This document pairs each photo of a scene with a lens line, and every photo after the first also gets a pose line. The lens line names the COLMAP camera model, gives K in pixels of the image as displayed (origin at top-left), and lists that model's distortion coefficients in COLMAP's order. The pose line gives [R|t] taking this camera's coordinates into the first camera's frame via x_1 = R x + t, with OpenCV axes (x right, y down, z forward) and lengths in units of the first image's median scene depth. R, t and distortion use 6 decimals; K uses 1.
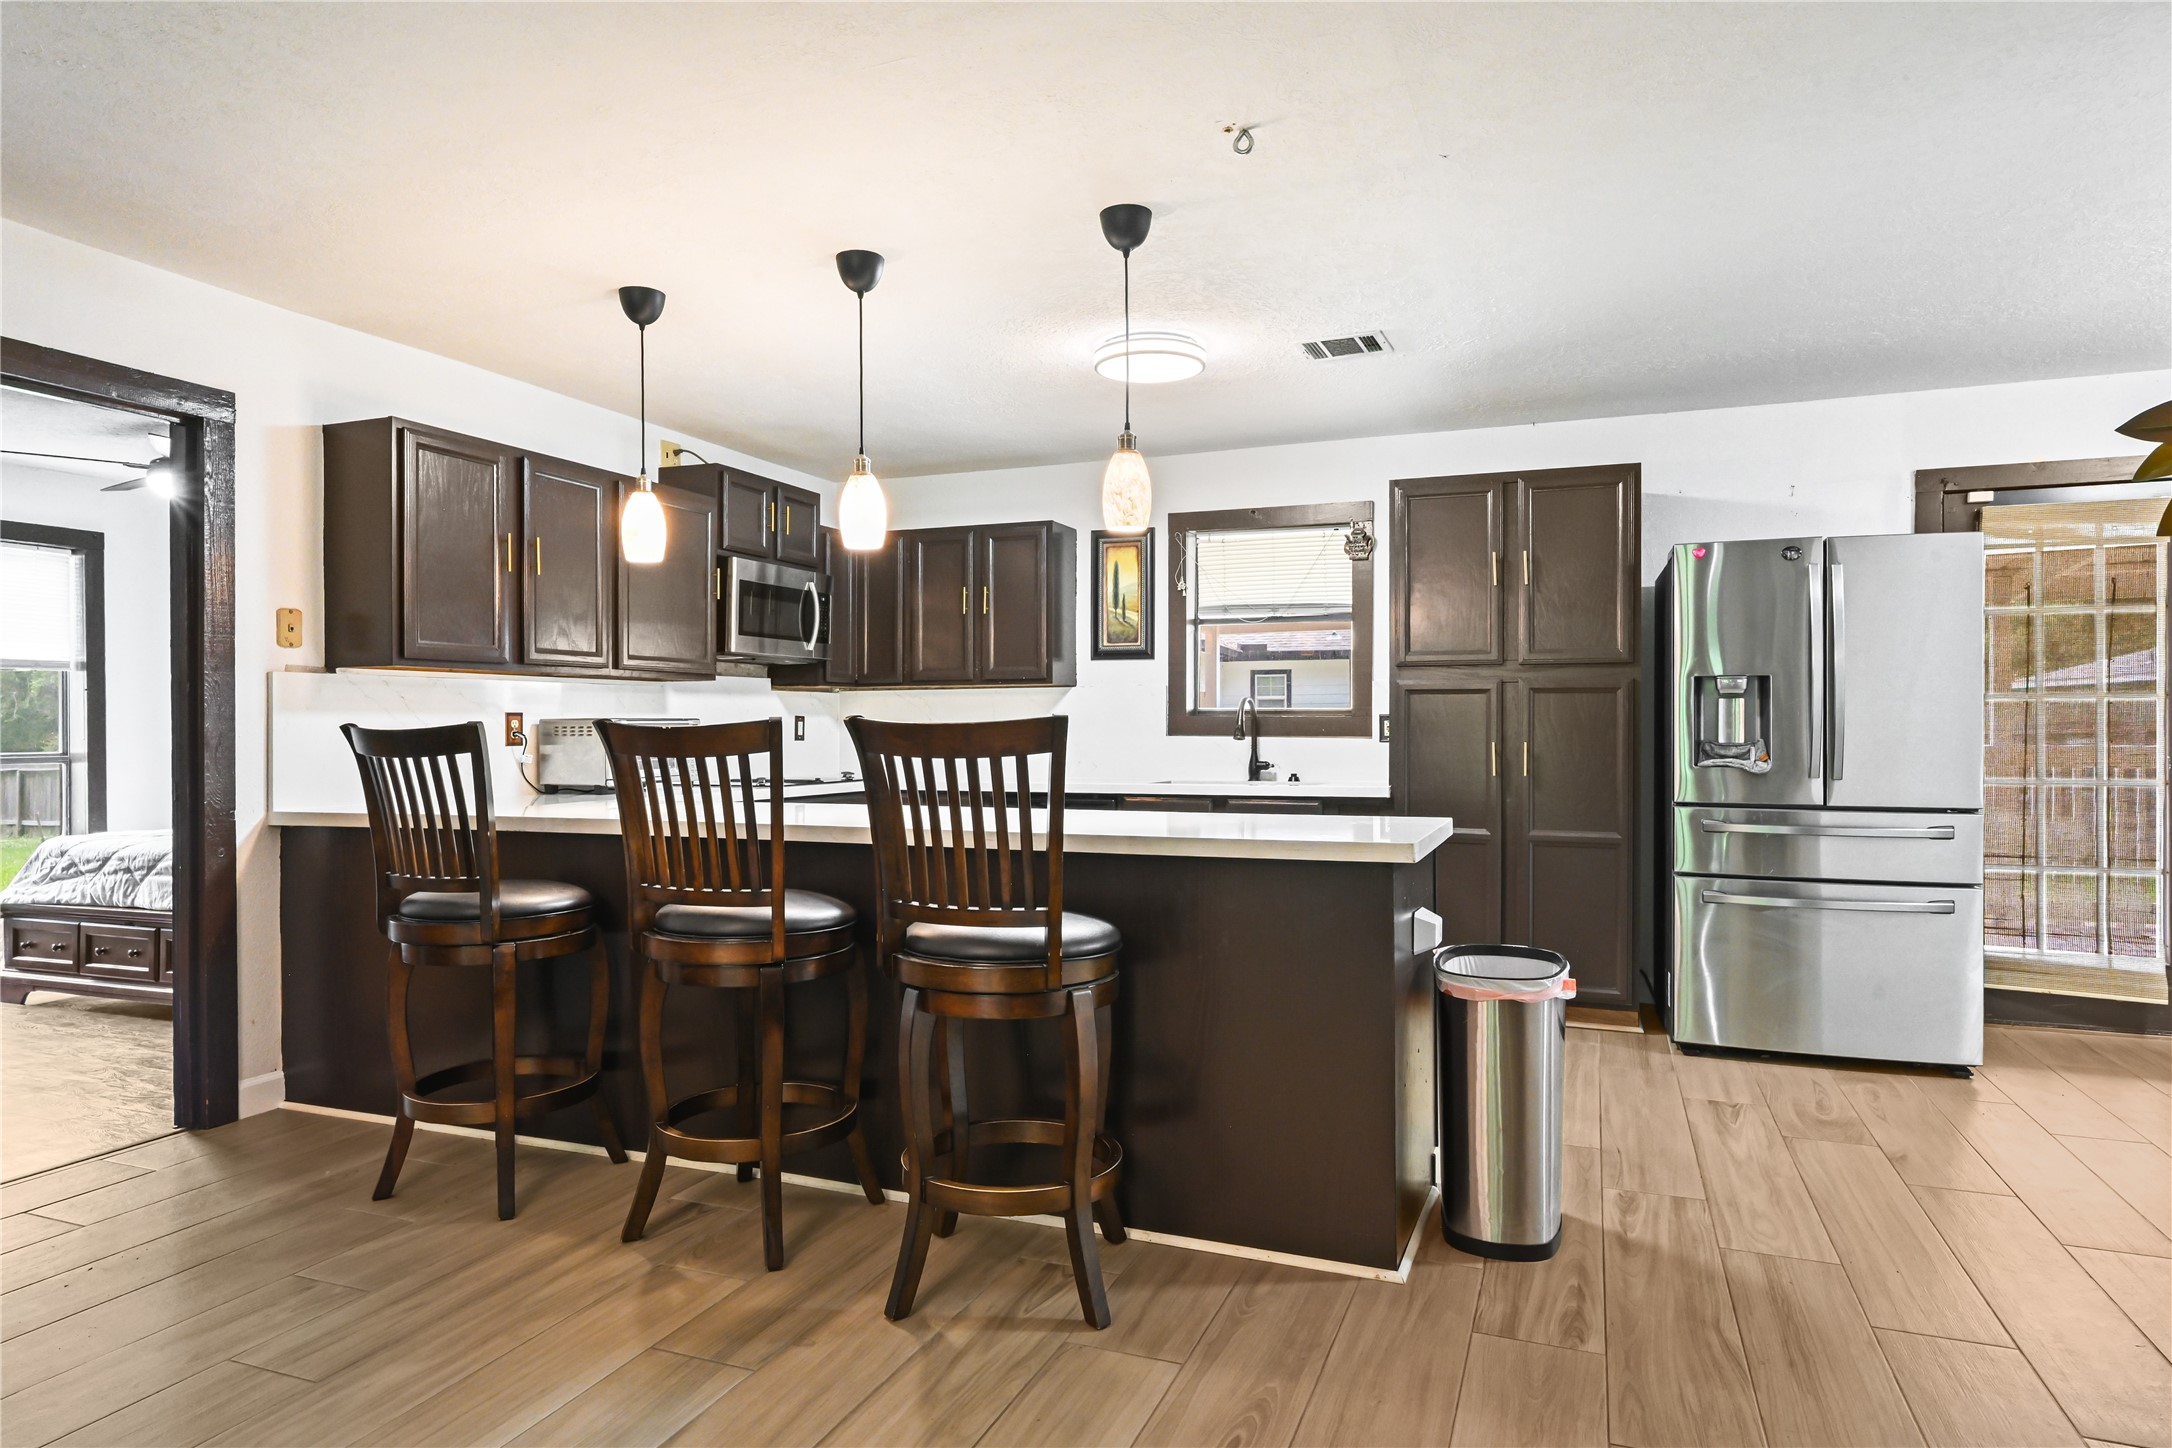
lens RADIAL K [[1253.4, 0, 1096.4], [0, 1253.4, 724.5], [0, 0, 1]] dist [-0.002399, 0.000575]
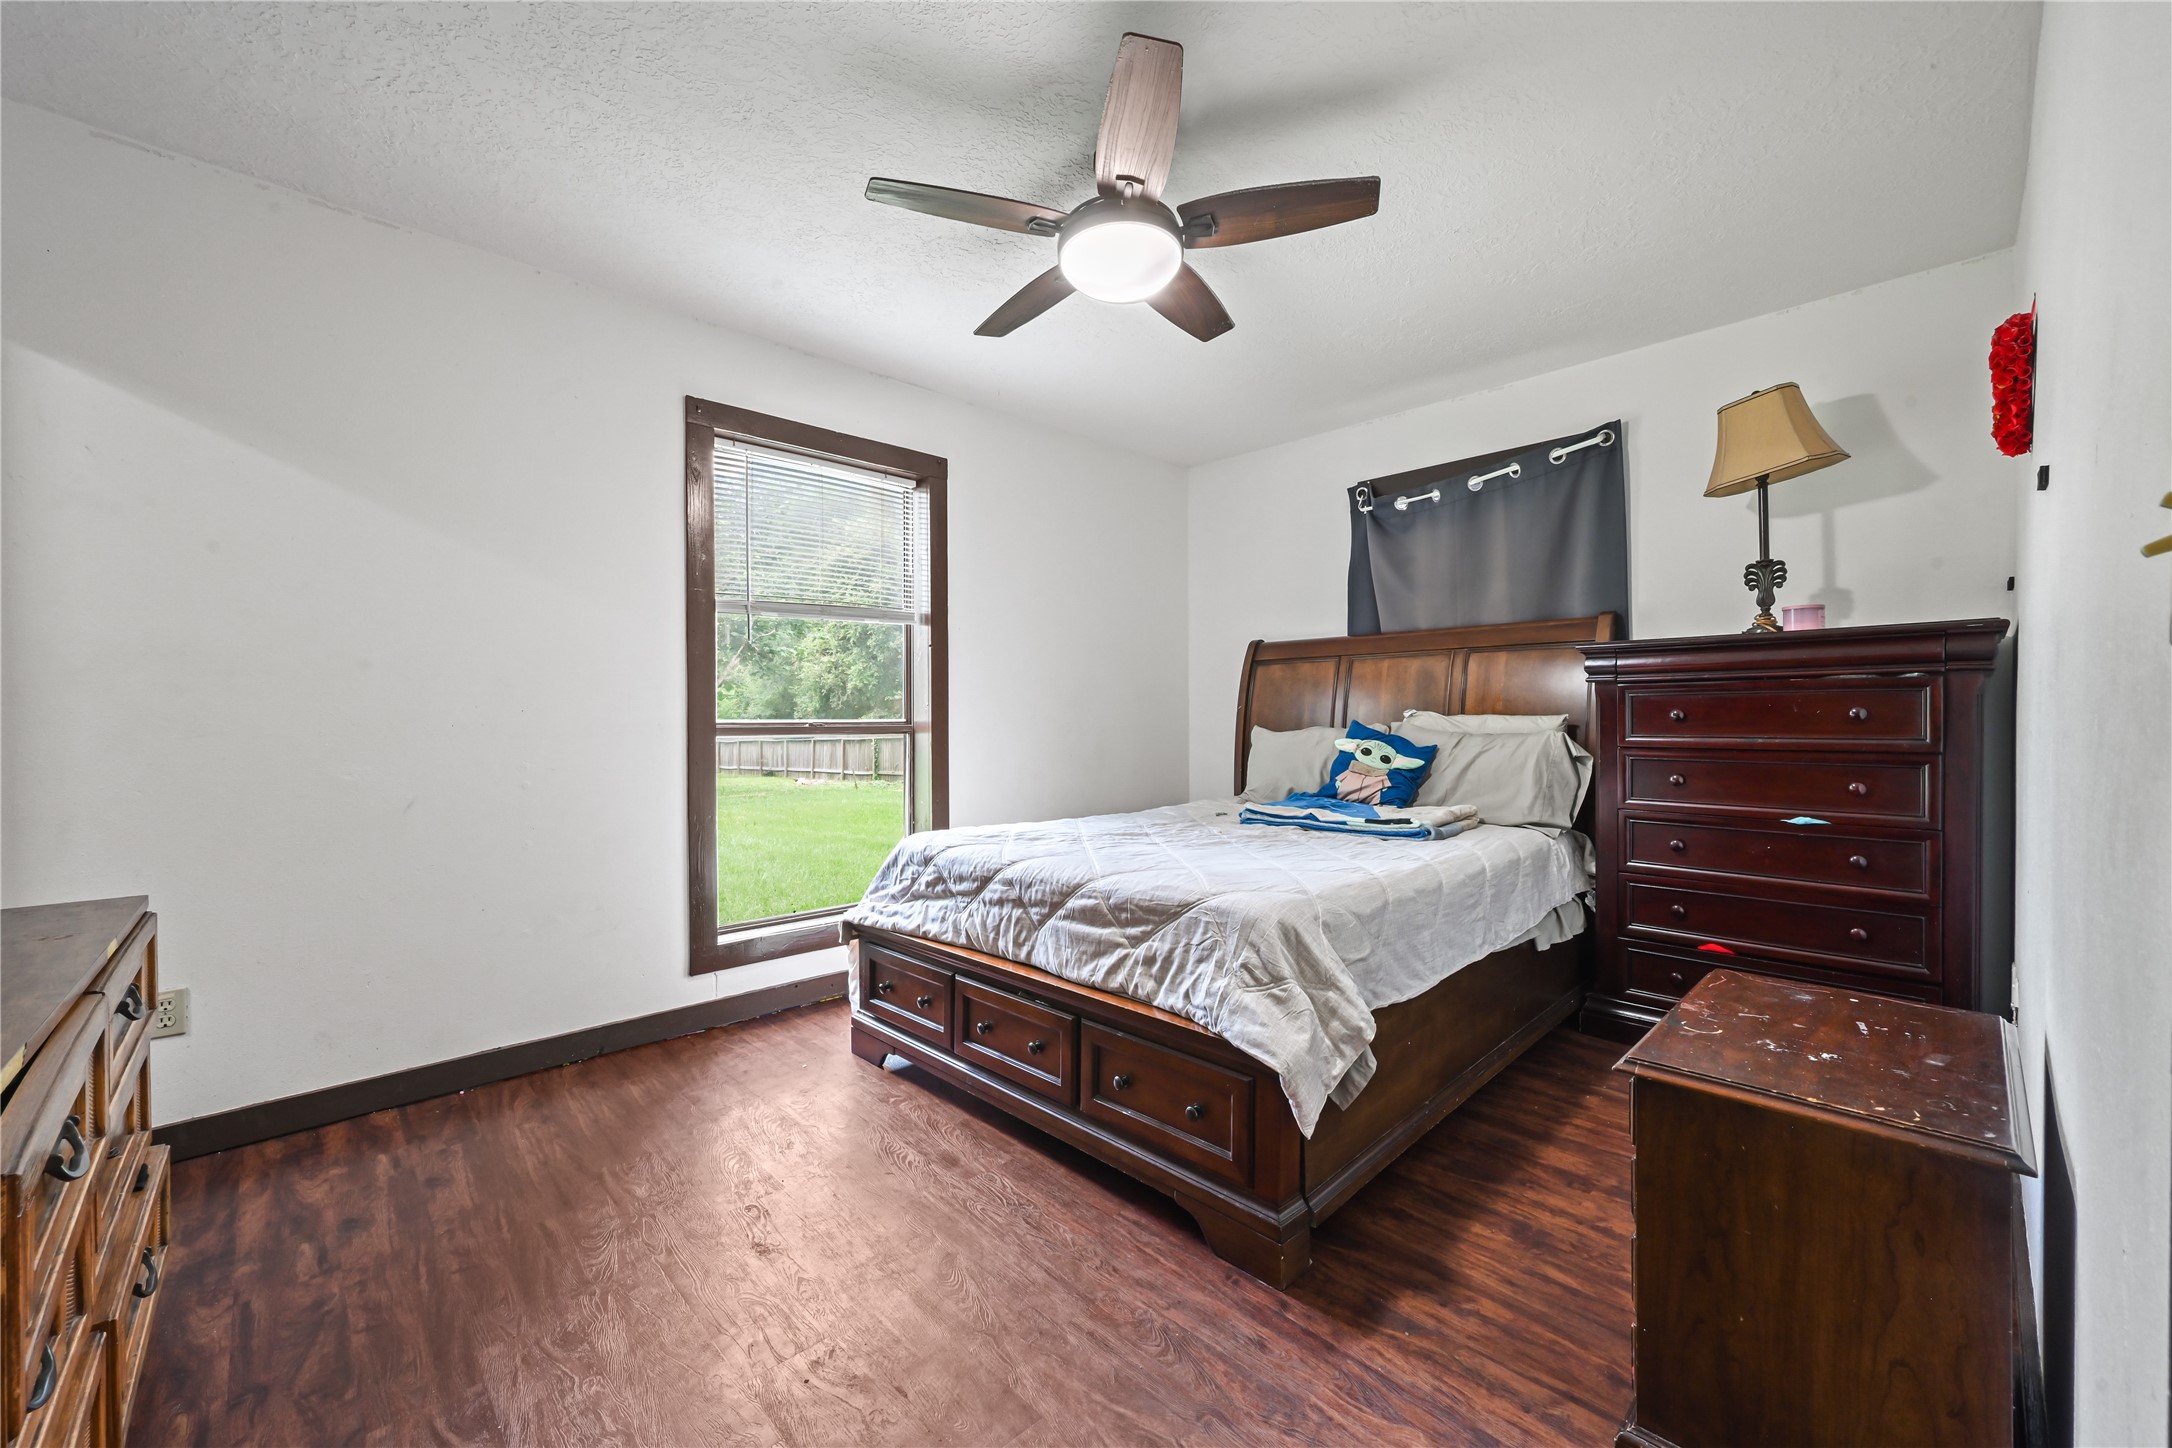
lens RADIAL K [[869.1, 0, 1082.9], [0, 869.1, 720.5], [0, 0, 1]] dist [0.002363, -0.000825]
pose [[0.906068, 0.005131, -0.423100, -0.462955], [-0.002417, 0.999973, 0.006952, 0.017501], [0.423124, -0.005277, 0.906056, 0.509889]]
